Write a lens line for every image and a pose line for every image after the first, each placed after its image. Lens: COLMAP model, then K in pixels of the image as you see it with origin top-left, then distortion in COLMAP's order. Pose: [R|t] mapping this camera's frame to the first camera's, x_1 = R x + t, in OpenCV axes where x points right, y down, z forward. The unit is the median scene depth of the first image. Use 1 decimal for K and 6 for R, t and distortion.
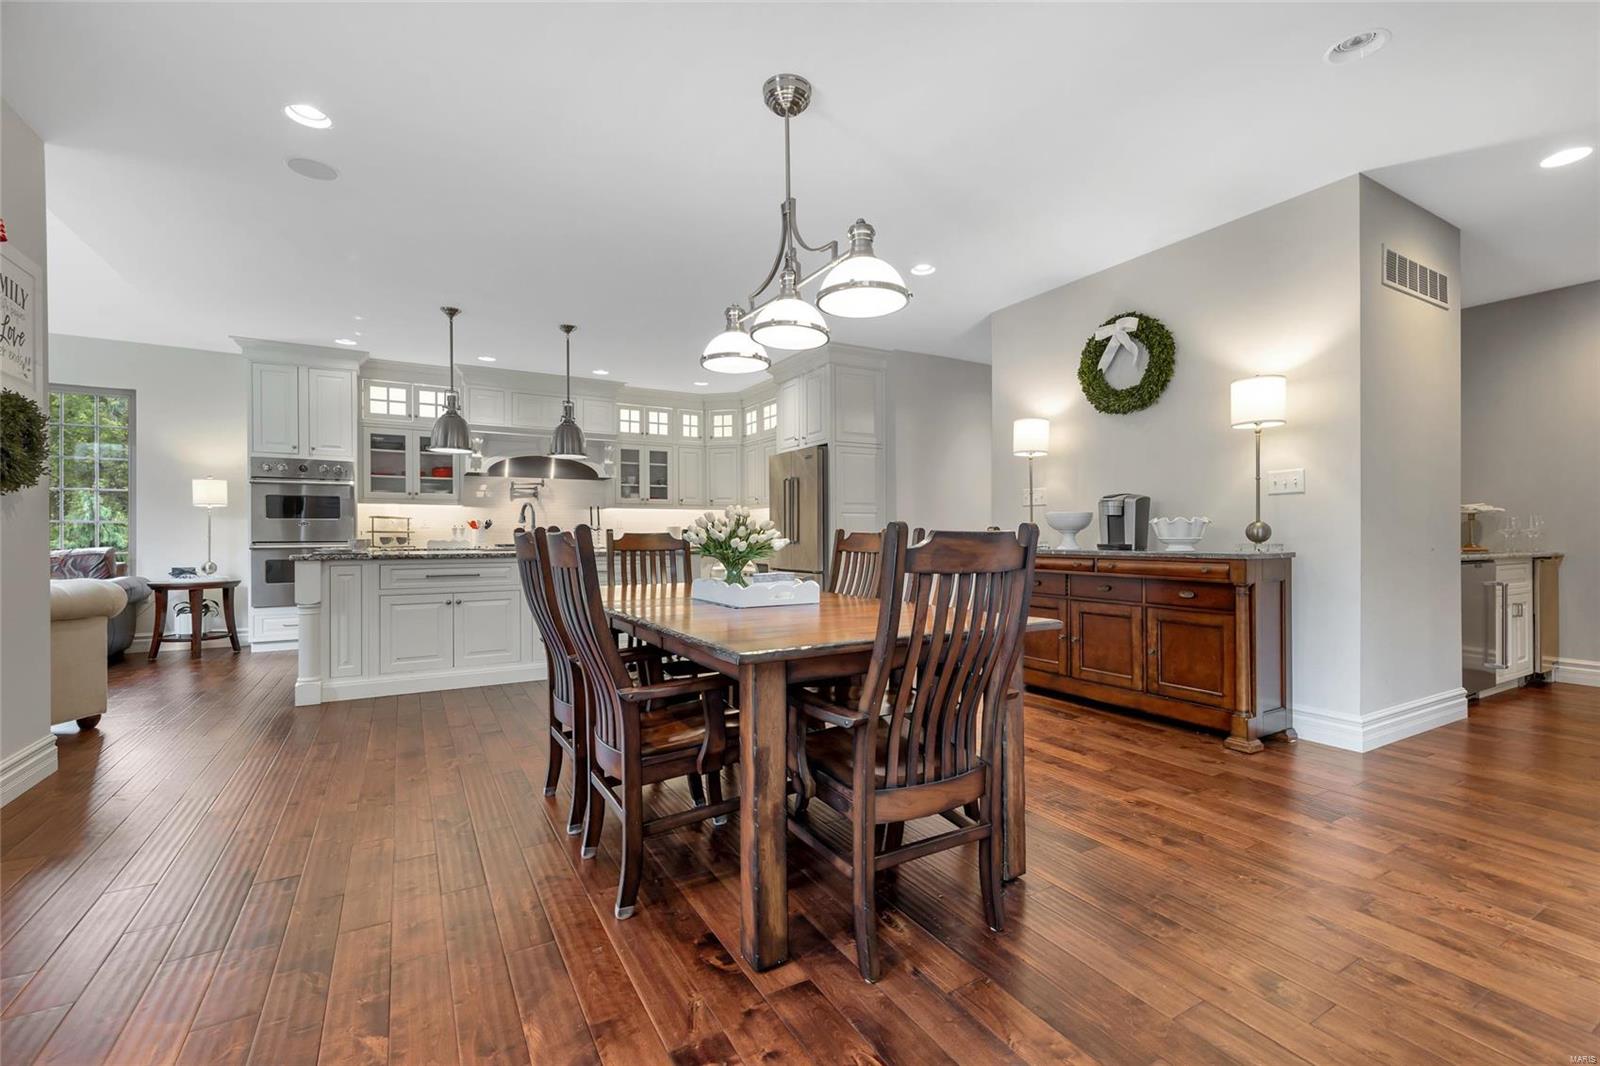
lens RADIAL K [[691.9, 0, 799.1], [0, 691.9, 535.4], [0, 0, 1]] dist [0.009125, -0.000551]
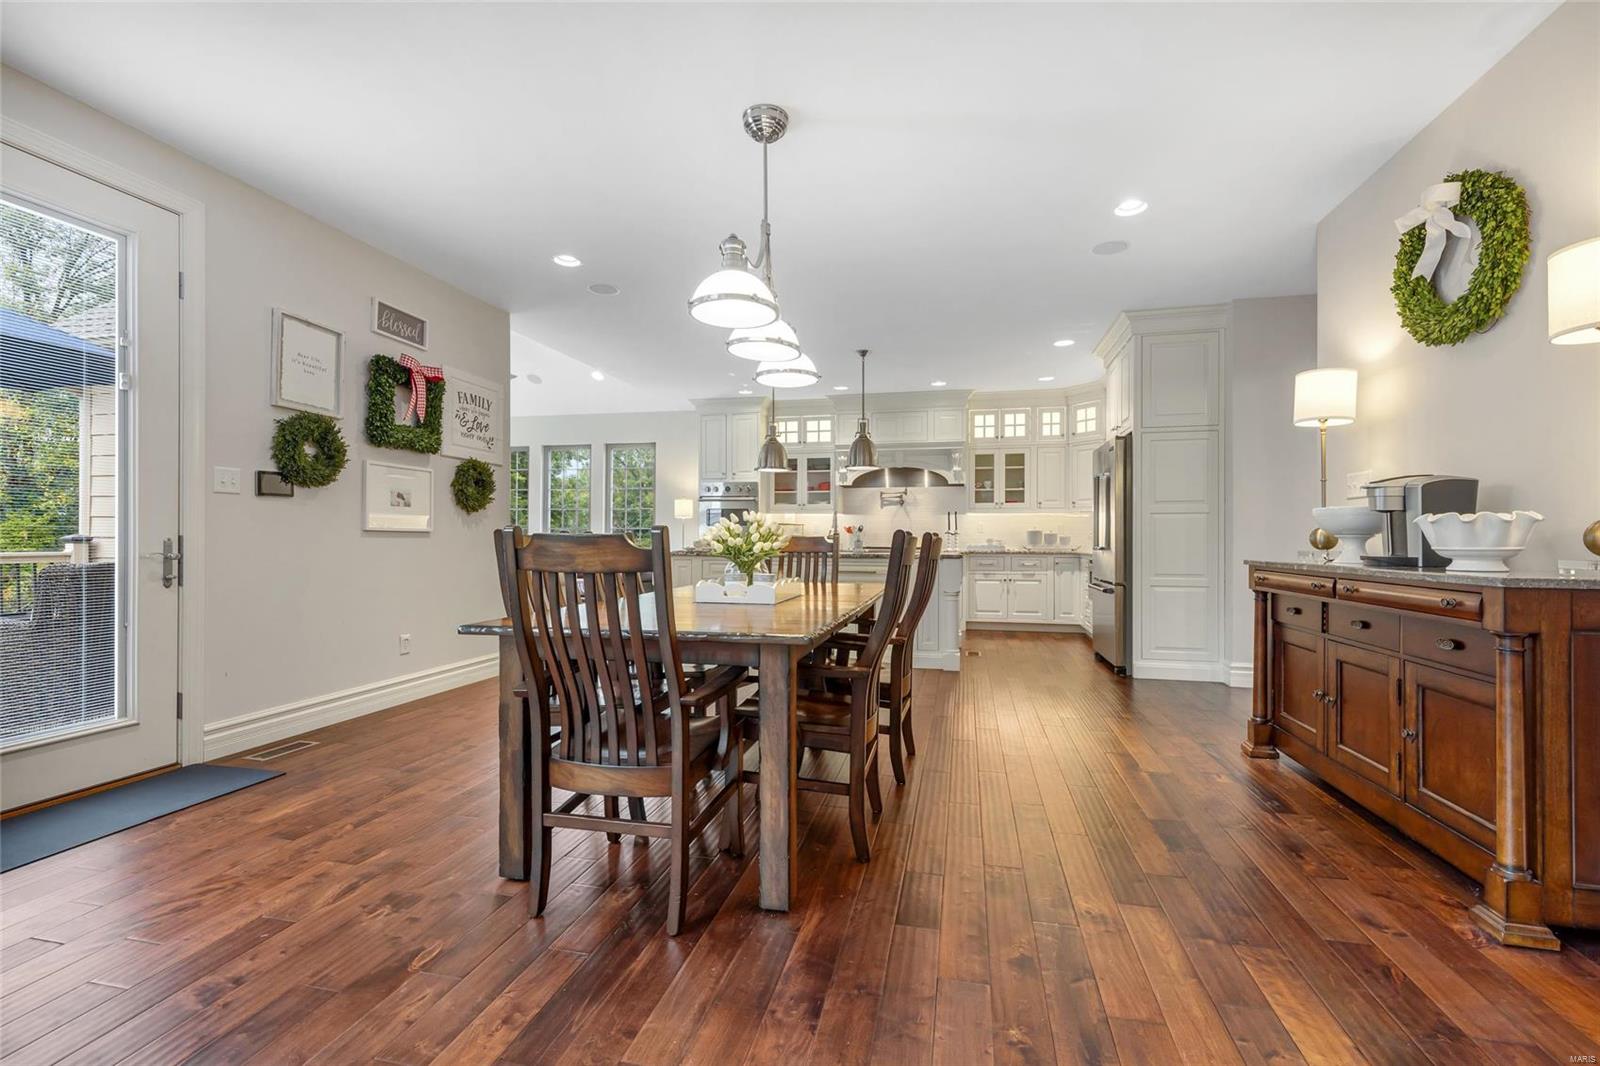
lens RADIAL K [[691.9, 0, 810.3], [0, 691.9, 536.1], [0, 0, 1]] dist [0.009125, -0.000551]
pose [[0.732157, 0.002375, -0.681131, 0.318810], [-0.006519, 0.999973, -0.003521, -0.000195], [0.681104, 0.007018, 0.732153, 0.115931]]
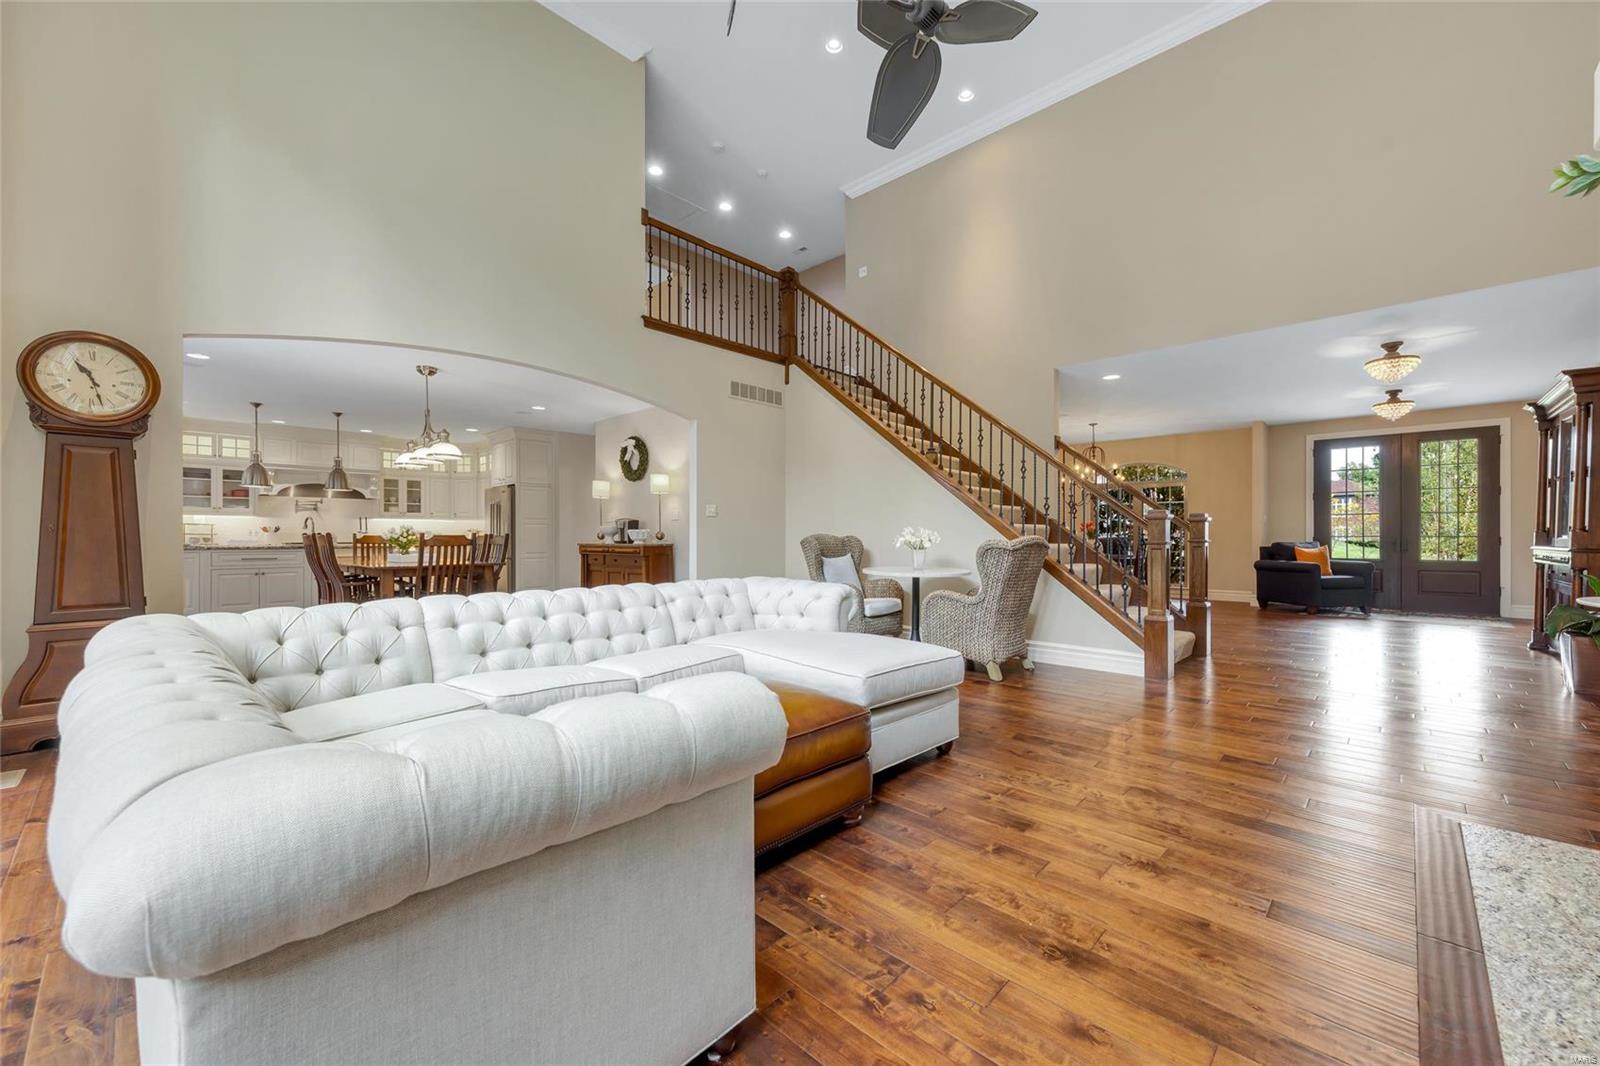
lens RADIAL K [[654.1, 0, 836.0], [0, 654.1, 538.9], [0, 0, 1]] dist [-0.002429, 0.000335]
pose [[0.953828, 0.001844, 0.300348, 0.309278], [-0.001972, 0.999998, 0.000125, 0.003246], [-0.300347, -0.000712, 0.953830, -0.788282]]
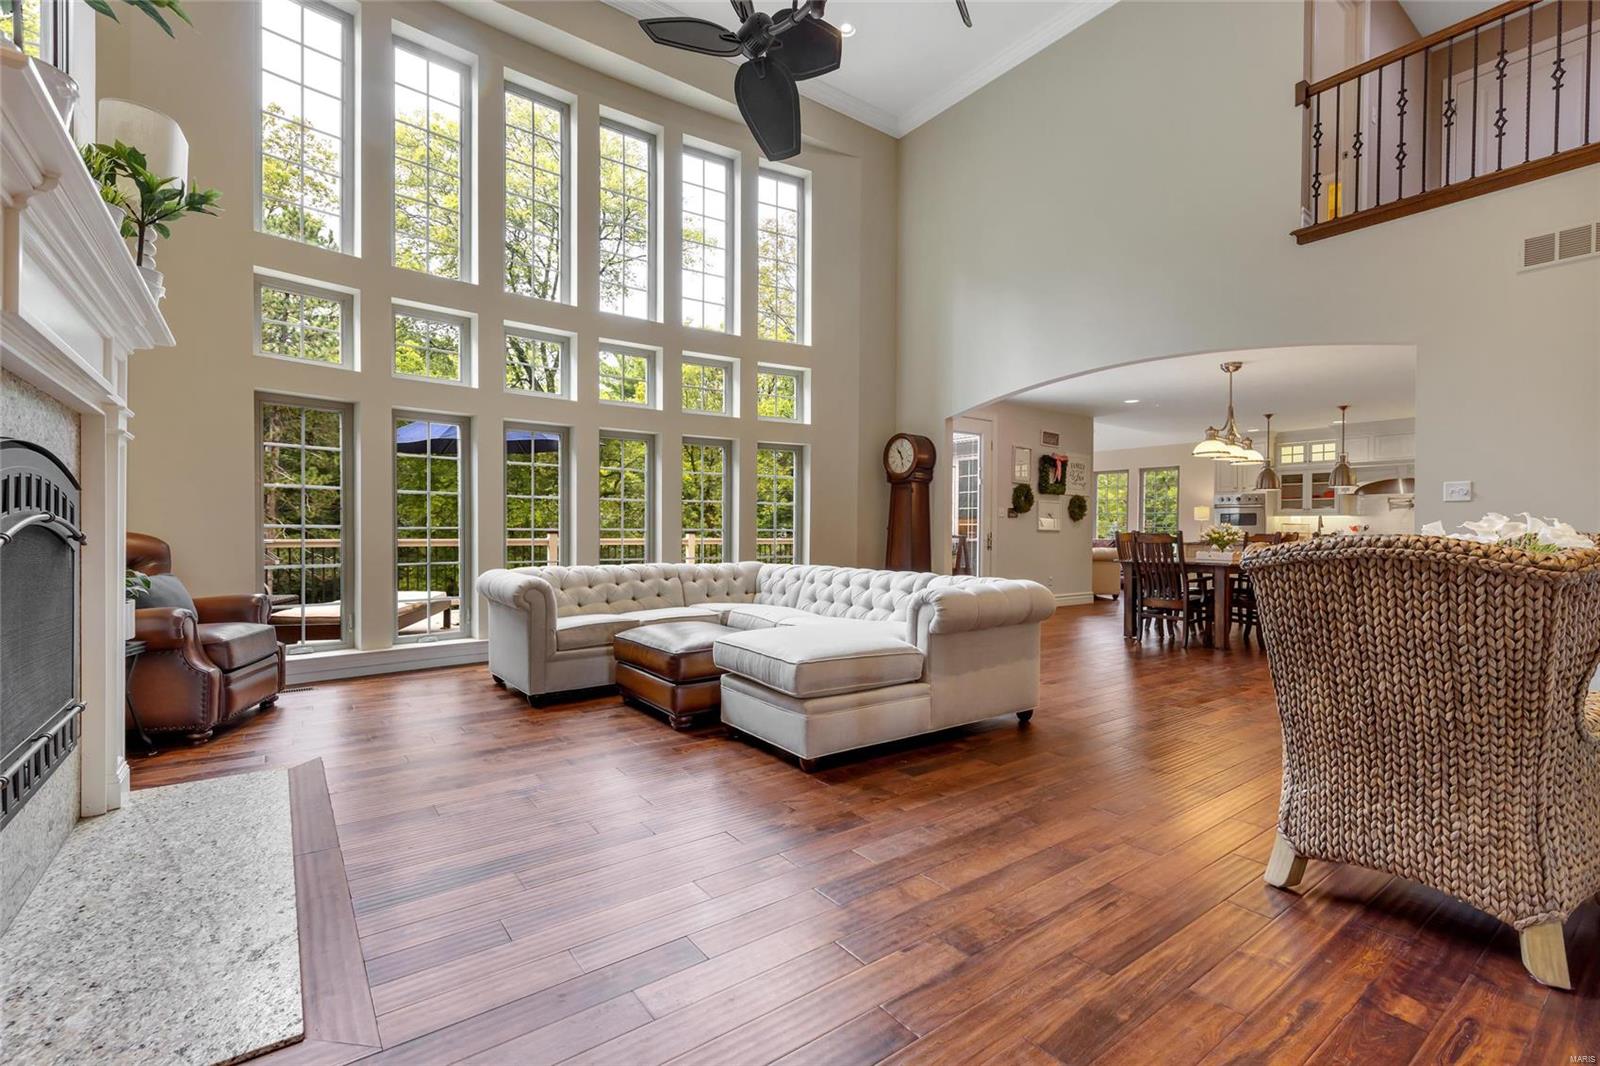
lens RADIAL K [[691.9, 0, 774.9], [0, 691.9, 528.7], [0, 0, 1]] dist [0.009125, -0.000551]
pose [[0.072889, -0.001182, -0.997339, 1.044561], [-0.009898, 0.999949, -0.001908, -0.000261], [0.997291, 0.010010, 0.072873, -0.379562]]
